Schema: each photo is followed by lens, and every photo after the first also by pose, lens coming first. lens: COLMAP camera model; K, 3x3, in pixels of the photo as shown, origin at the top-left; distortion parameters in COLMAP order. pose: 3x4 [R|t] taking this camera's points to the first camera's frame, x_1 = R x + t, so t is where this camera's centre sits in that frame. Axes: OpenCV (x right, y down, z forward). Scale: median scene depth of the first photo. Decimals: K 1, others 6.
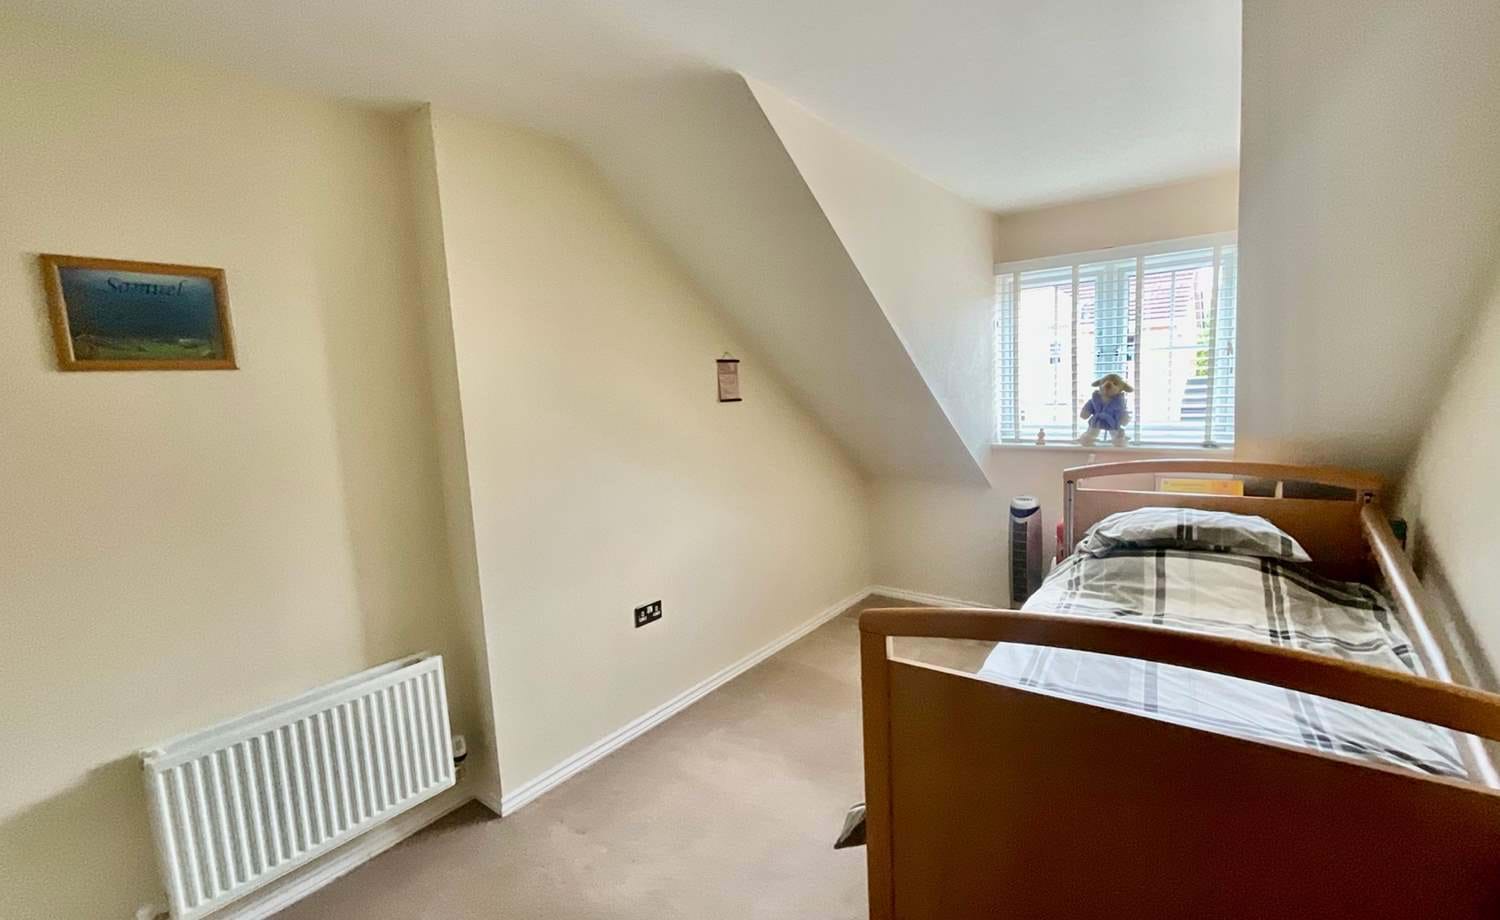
lens RADIAL K [[636.8, 0, 756.4], [0, 636.8, 457.1], [0, 0, 1]] dist [-0.000408, -0.000080]
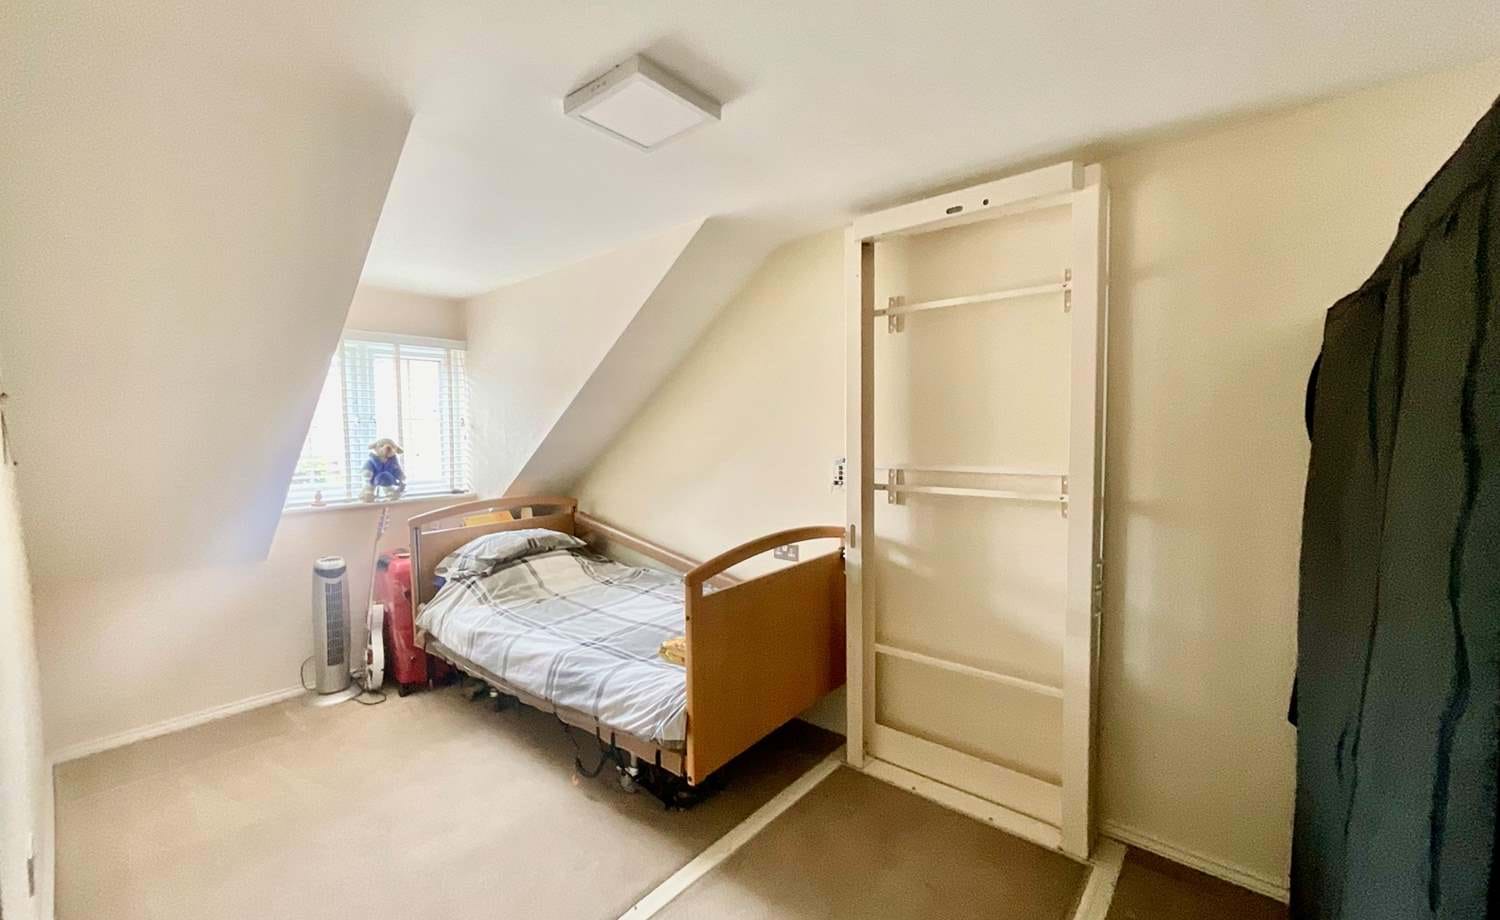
lens RADIAL K [[606.9, 0, 750.0], [0, 606.9, 460.0], [0, 0, 1]] dist [-0.001756, -0.000246]
pose [[0.035469, -0.003380, 0.999365, -0.556650], [0.127548, 0.991832, -0.001173, -0.005384], [-0.991198, 0.127508, 0.035611, 0.324871]]
